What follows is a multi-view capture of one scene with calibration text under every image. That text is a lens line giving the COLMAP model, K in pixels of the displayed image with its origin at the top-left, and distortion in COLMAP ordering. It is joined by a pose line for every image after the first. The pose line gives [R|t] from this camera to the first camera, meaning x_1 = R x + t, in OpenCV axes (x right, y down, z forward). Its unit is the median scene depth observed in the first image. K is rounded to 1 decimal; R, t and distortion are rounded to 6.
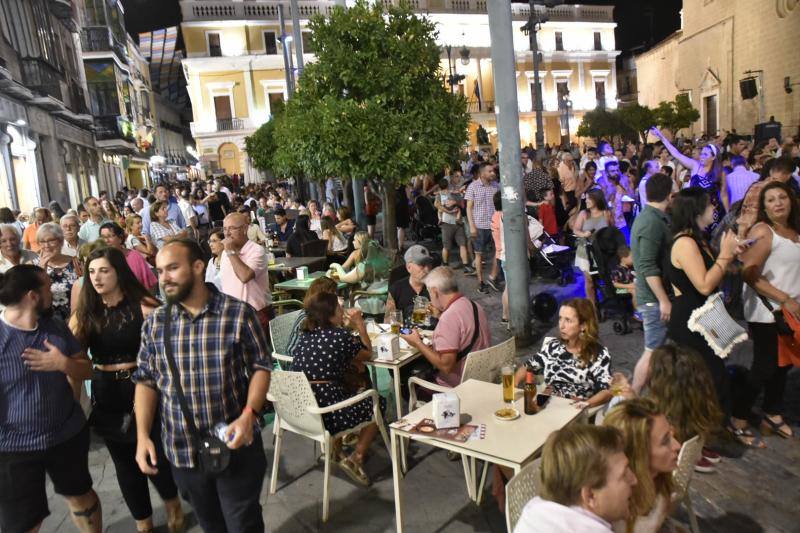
lens RADIAL K [[651.9, 0, 400.0], [0, 651.9, 266.5], [0, 0, 1]] dist [-0.183474, 0.293066]
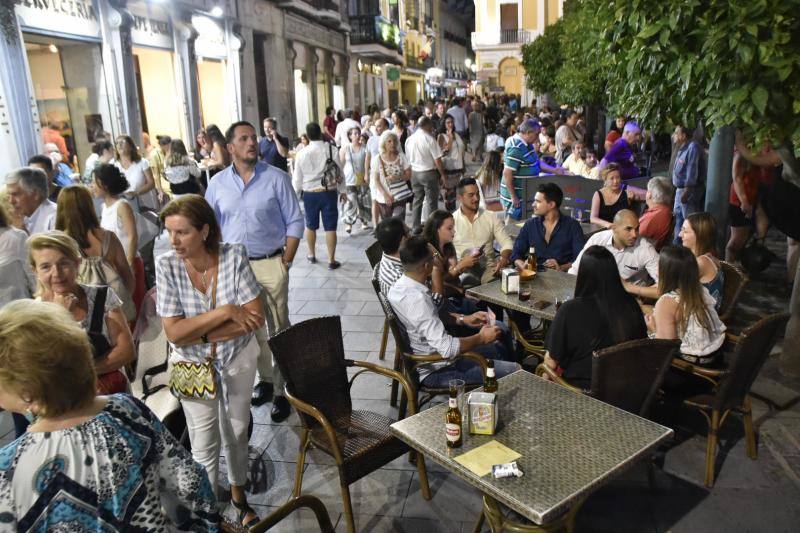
lens RADIAL K [[651.9, 0, 400.0], [0, 651.9, 266.5], [0, 0, 1]] dist [-0.183474, 0.293066]
pose [[0.908737, 0.155340, -0.387384, -0.032711], [-0.107757, 0.984012, 0.141806, -0.028882], [0.403219, -0.087121, 0.910947, 0.179679]]
